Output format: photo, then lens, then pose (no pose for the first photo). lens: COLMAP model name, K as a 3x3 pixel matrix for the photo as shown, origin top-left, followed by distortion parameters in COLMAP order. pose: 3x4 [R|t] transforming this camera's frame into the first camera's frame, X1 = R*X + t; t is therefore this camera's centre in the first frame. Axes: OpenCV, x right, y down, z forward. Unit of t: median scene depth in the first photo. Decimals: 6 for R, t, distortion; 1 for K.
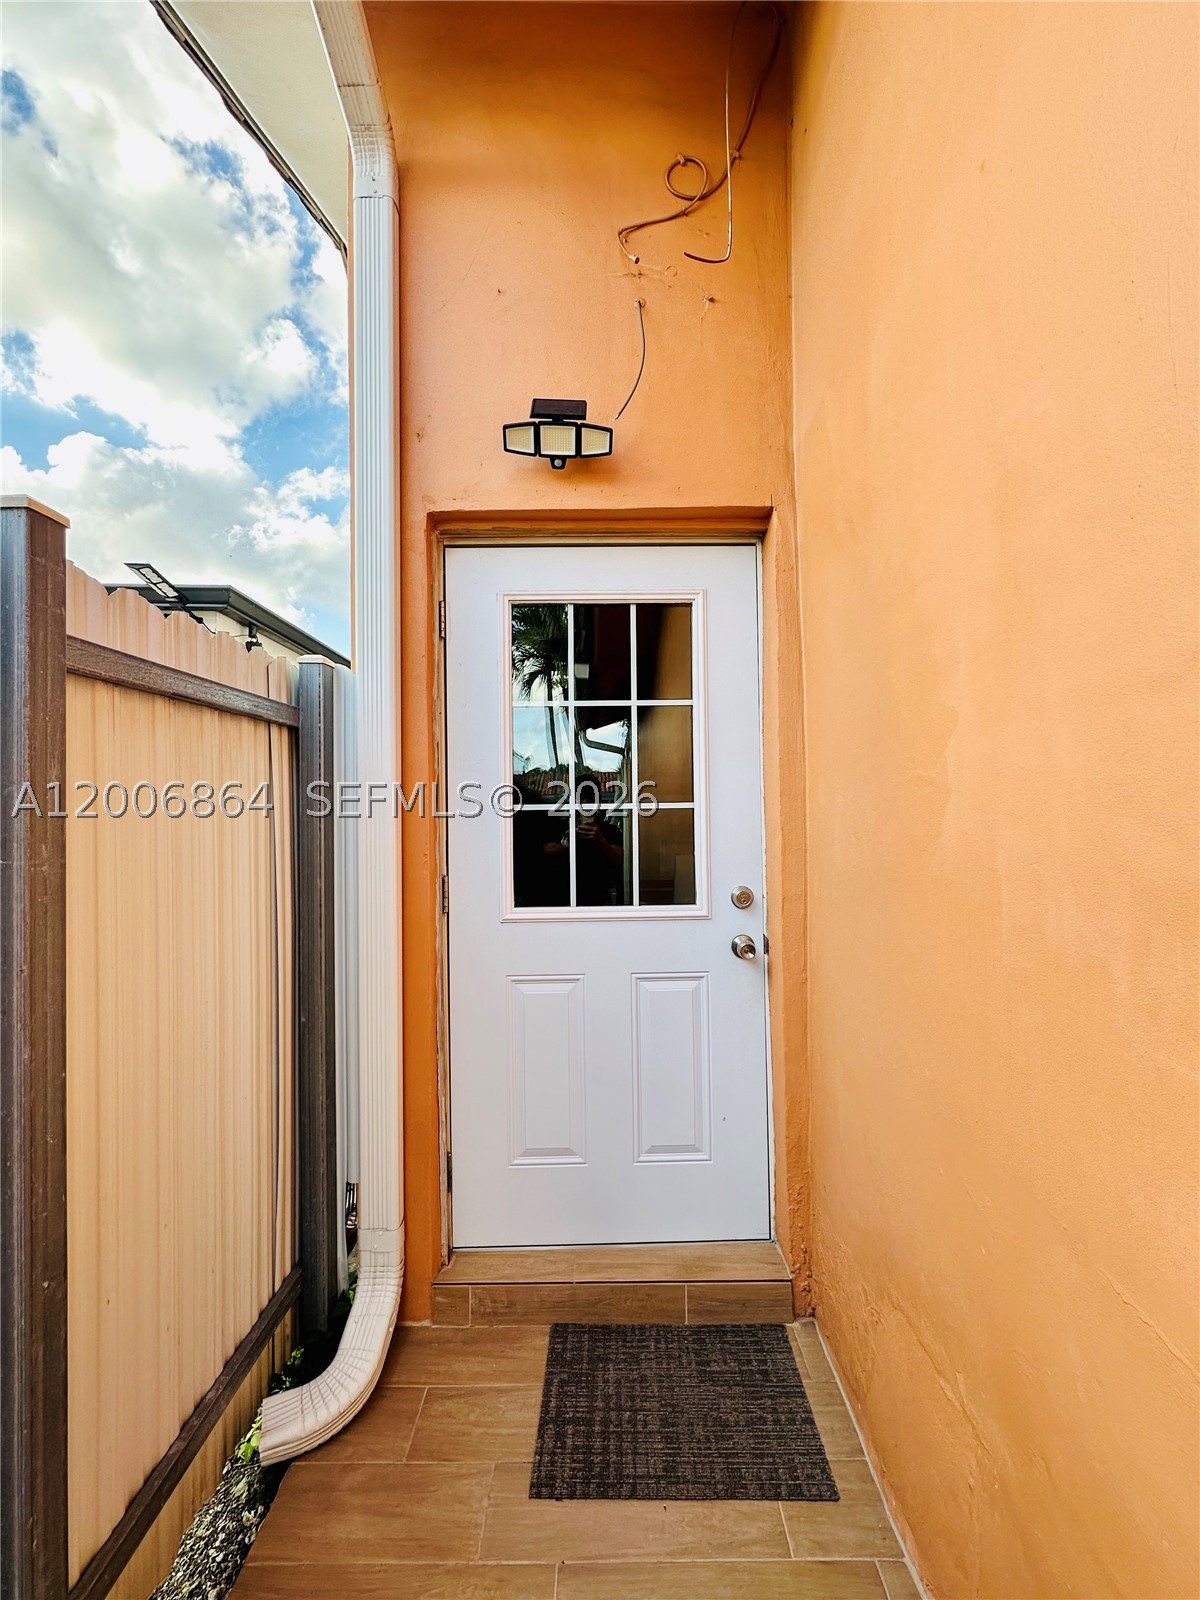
lens RADIAL K [[702.2, 0, 596.3], [0, 702.2, 795.8], [0, 0, 1]] dist [-0.005035, -0.000214]
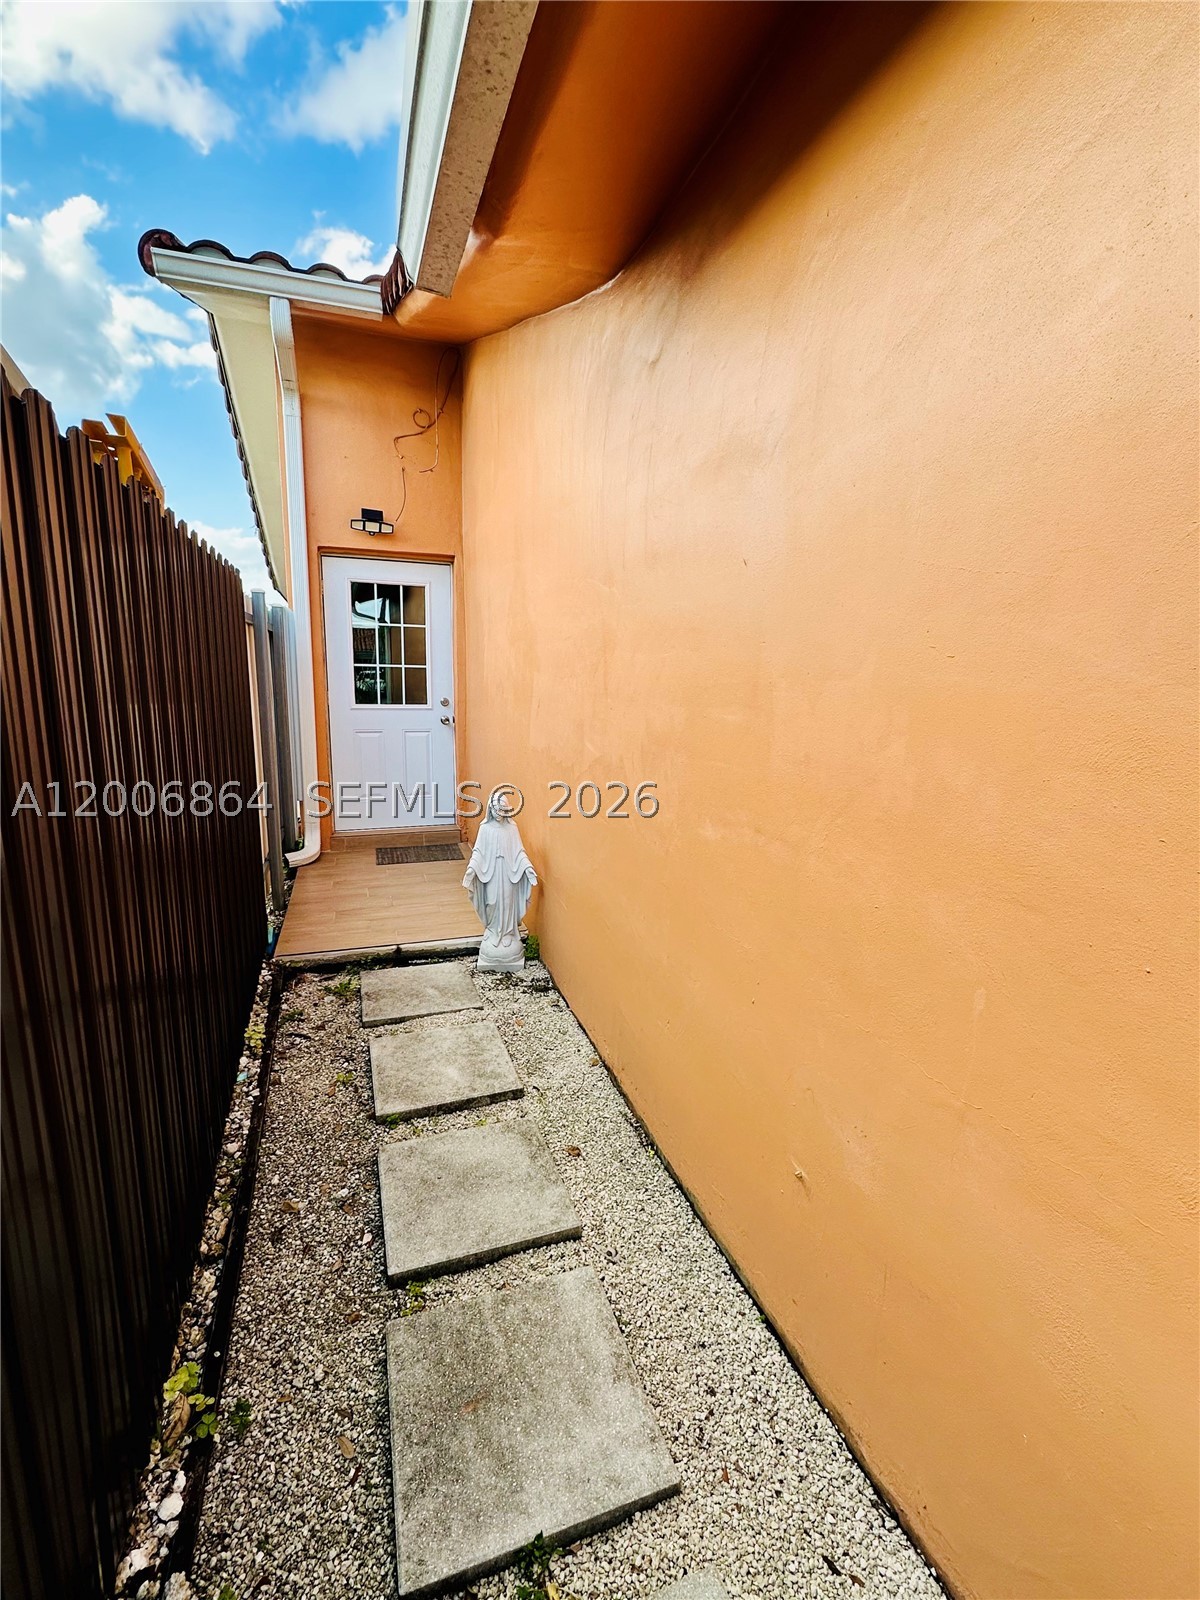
lens RADIAL K [[702.2, 0, 593.6], [0, 702.2, 801.3], [0, 0, 1]] dist [-0.005035, -0.000214]
pose [[0.946508, -0.026458, 0.321593, -0.132247], [-0.036245, 0.981608, 0.187434, -0.007318], [-0.320638, -0.189064, 0.928141, -1.813931]]
